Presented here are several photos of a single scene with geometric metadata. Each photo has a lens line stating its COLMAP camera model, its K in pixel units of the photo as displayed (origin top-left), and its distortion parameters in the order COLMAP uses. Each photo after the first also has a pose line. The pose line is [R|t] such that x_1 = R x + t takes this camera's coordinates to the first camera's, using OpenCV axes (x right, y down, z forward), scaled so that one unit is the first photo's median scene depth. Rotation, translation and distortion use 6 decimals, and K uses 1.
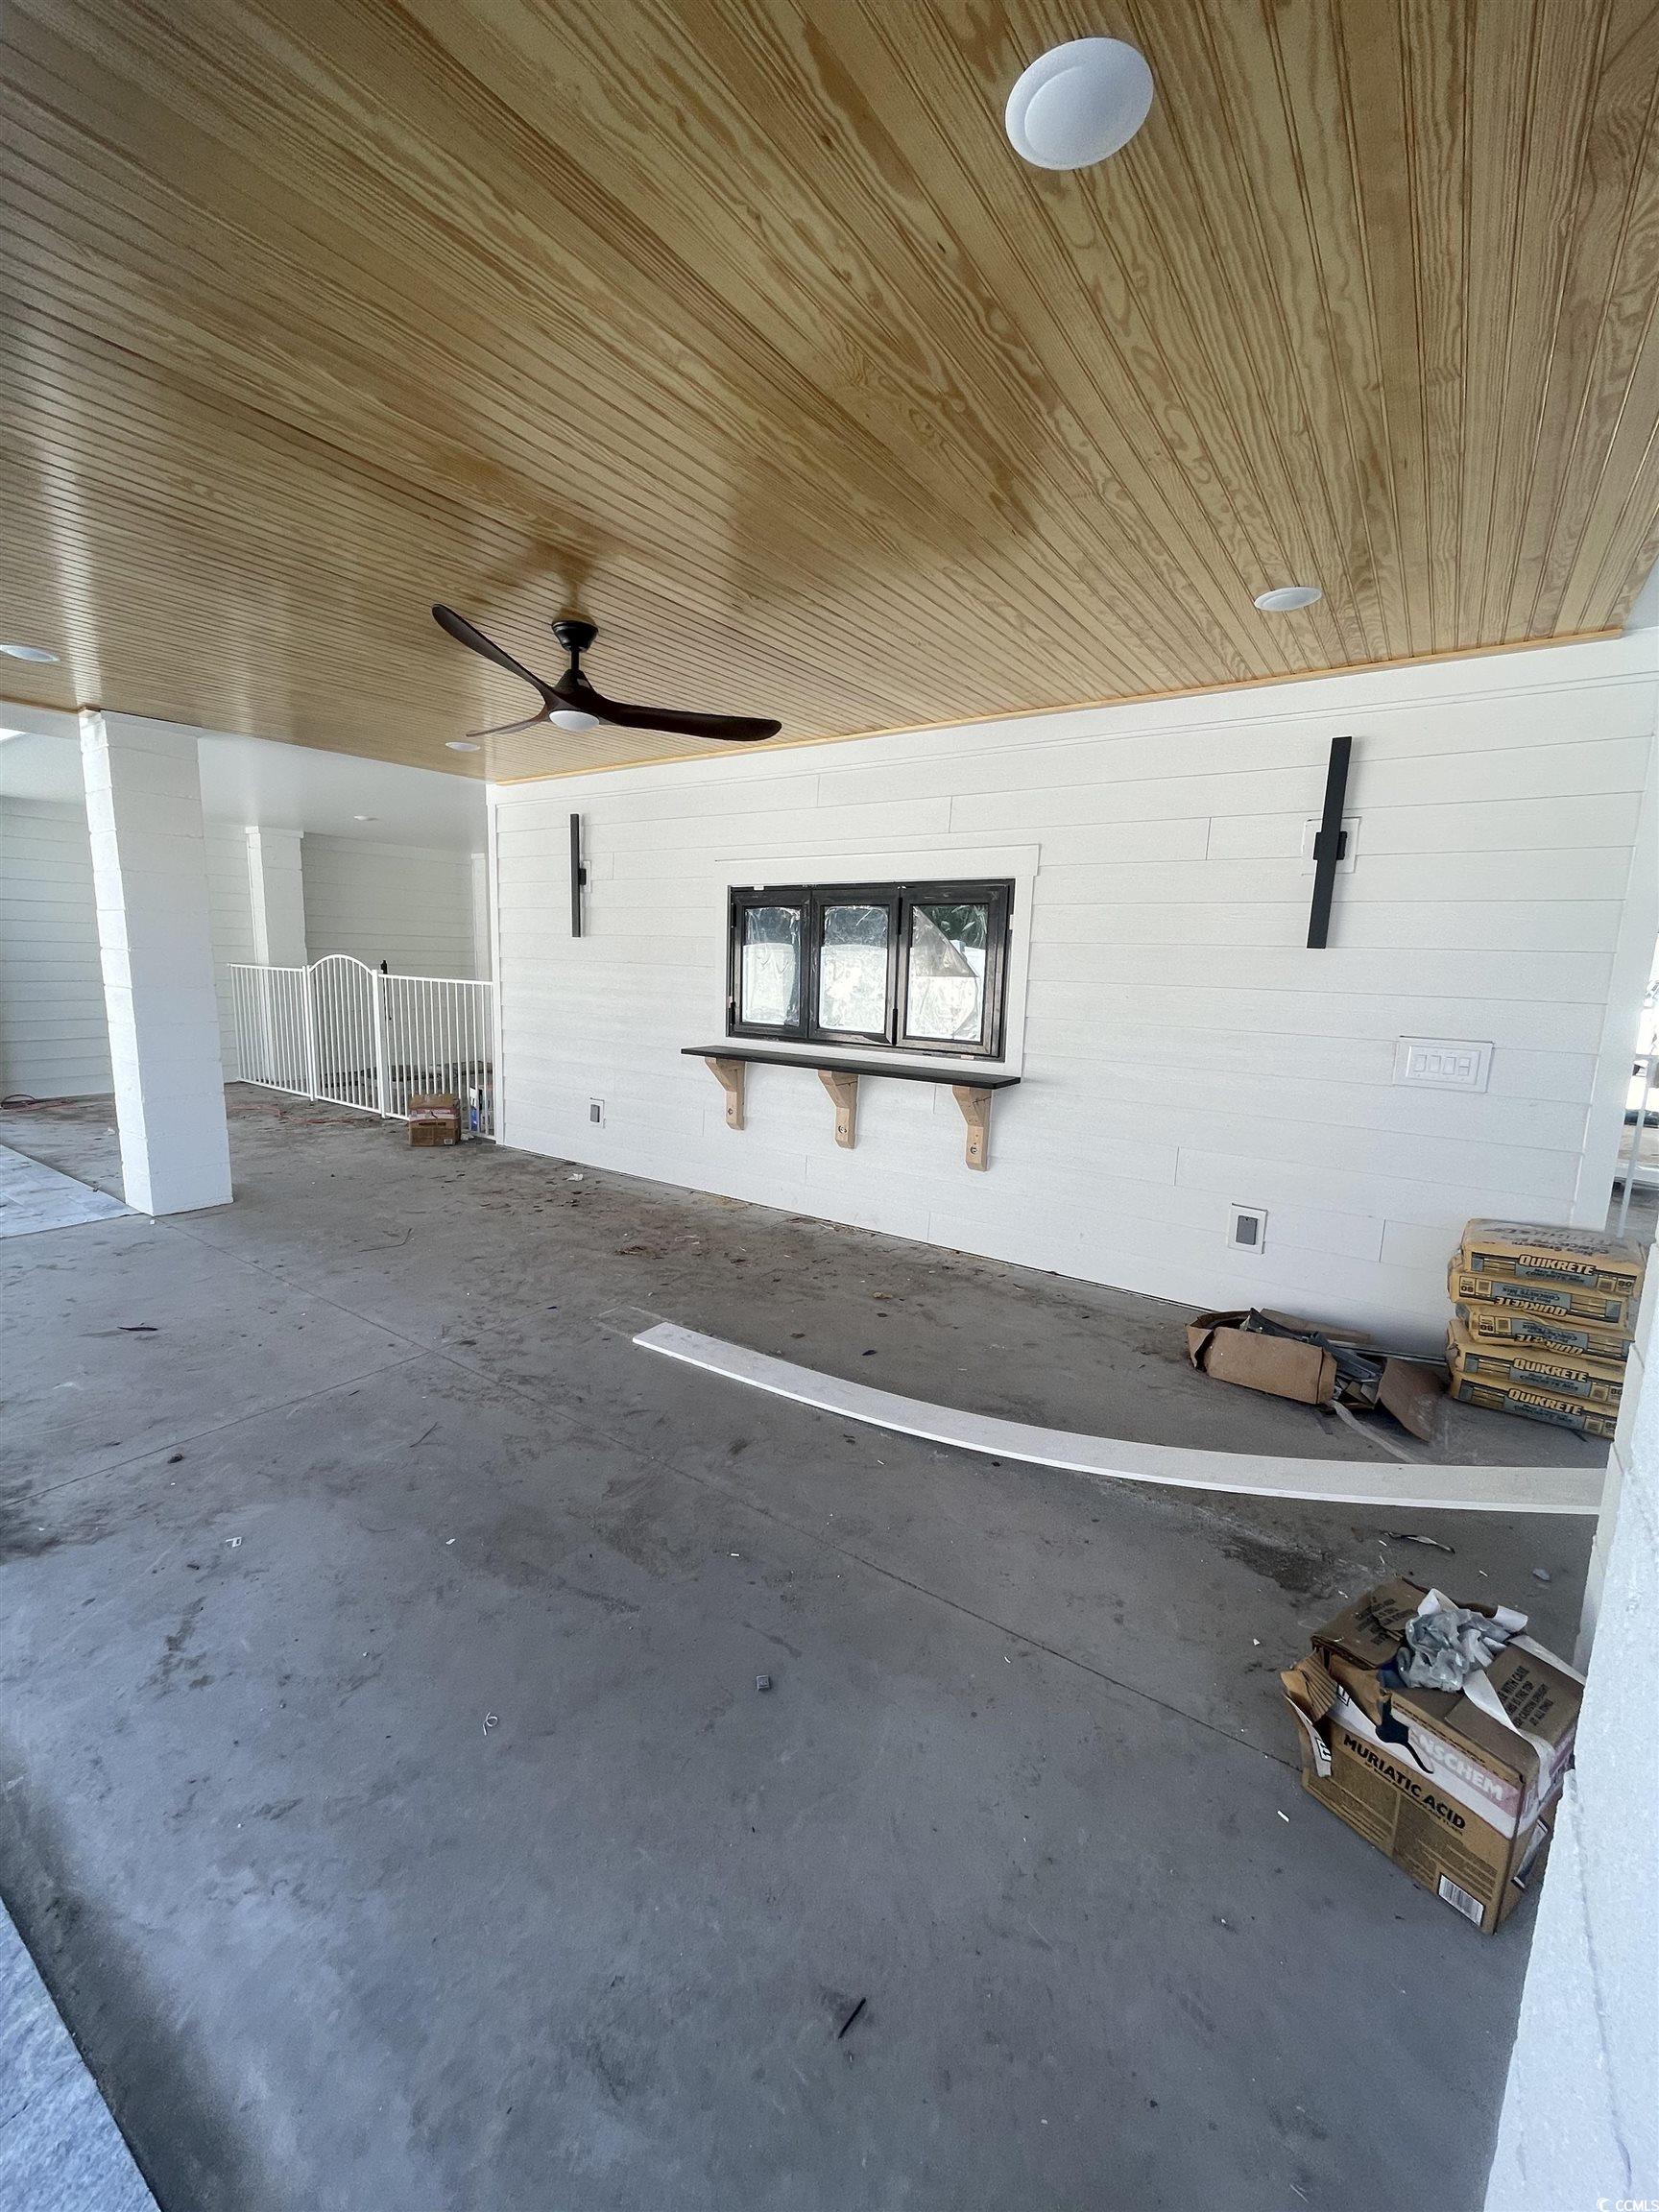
lens RADIAL K [[891.3, 0, 822.6], [0, 891.3, 1097.9], [0, 0, 1]] dist [0.000319, 0.000353]
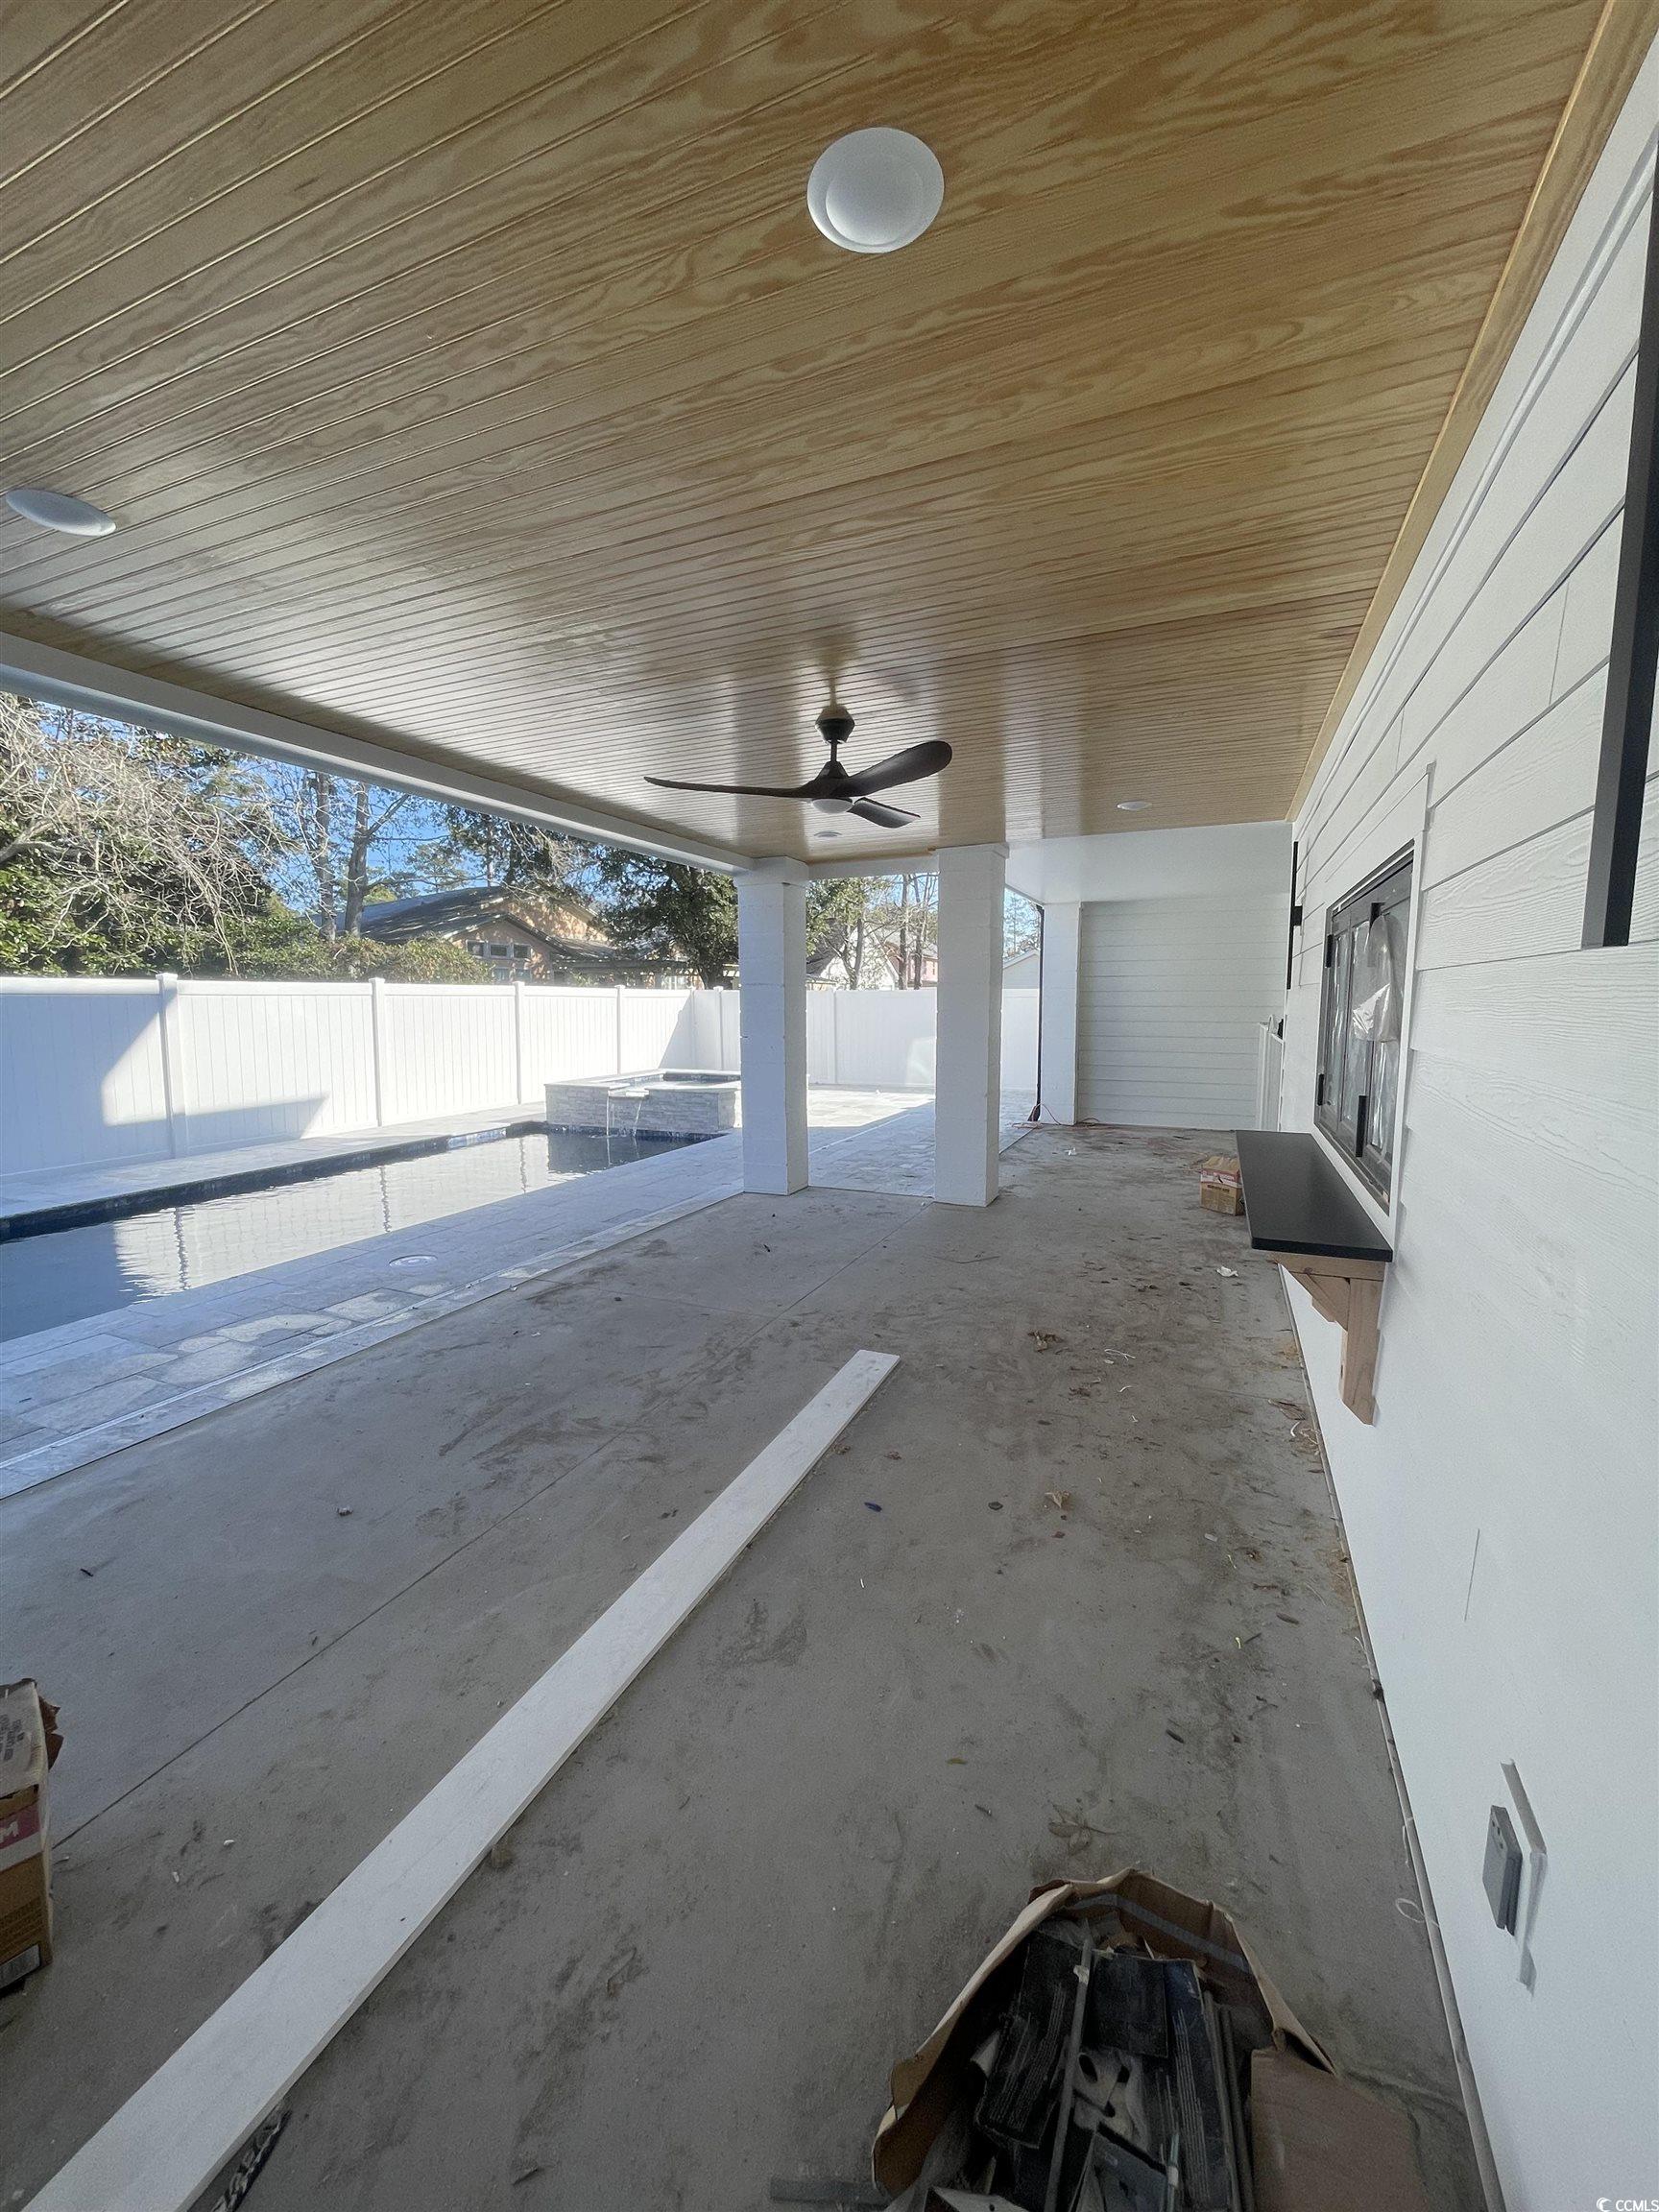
lens RADIAL K [[891.3, 0, 825.4], [0, 891.3, 1104.7], [0, 0, 1]] dist [0.000319, 0.000353]
pose [[0.202532, 0.094805, -0.974676, 0.634862], [-0.151308, 0.986380, 0.064502, -0.089818], [0.967516, 0.134413, 0.214118, 0.600041]]
